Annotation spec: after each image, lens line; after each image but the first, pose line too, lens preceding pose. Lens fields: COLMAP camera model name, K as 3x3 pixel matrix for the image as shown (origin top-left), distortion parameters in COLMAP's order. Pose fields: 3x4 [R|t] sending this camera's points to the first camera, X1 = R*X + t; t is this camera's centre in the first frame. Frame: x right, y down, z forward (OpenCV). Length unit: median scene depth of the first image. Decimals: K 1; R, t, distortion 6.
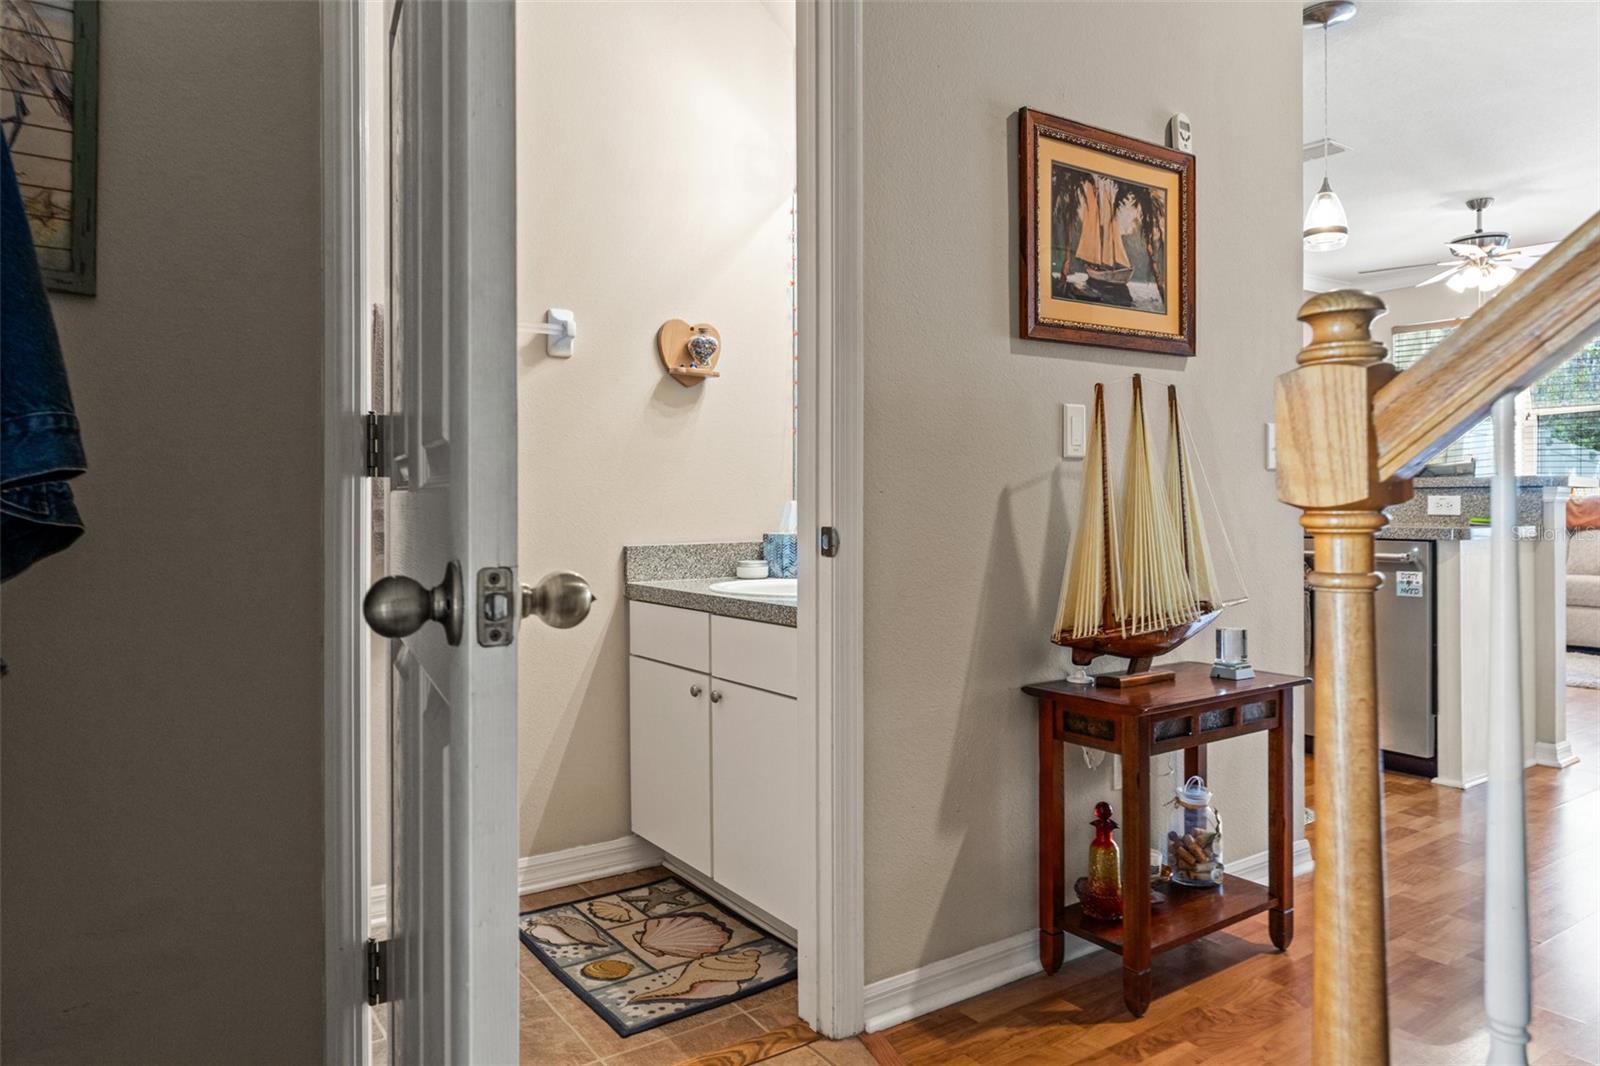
lens RADIAL K [[1043.4, 0, 798.5], [0, 1043.4, 515.4], [0, 0, 1]] dist [0.002036, -0.001021]
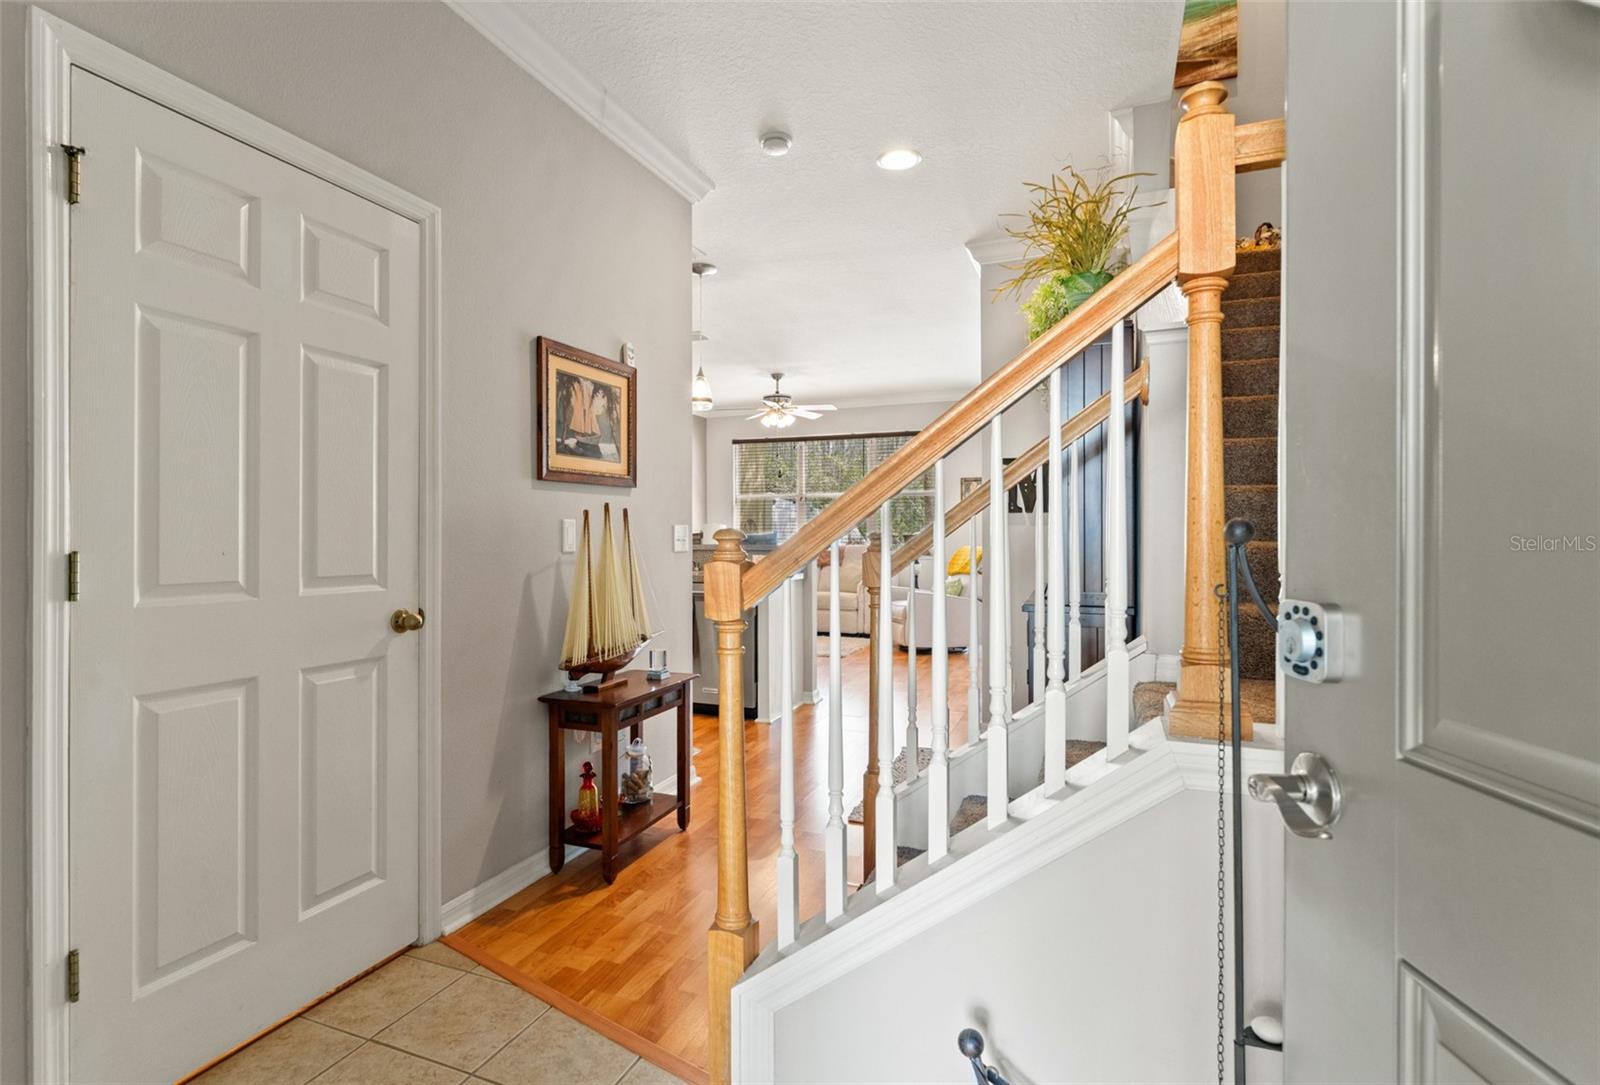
lens RADIAL K [[788.3, 0, 800.0], [0, 788.3, 542.5], [0, 0, 1]] dist [0.000417, 0.000073]
pose [[0.821372, 0.002220, 0.570389, -0.140454], [-0.001025, 0.999997, -0.002416, -0.068276], [-0.570392, 0.001399, 0.821371, -0.212850]]
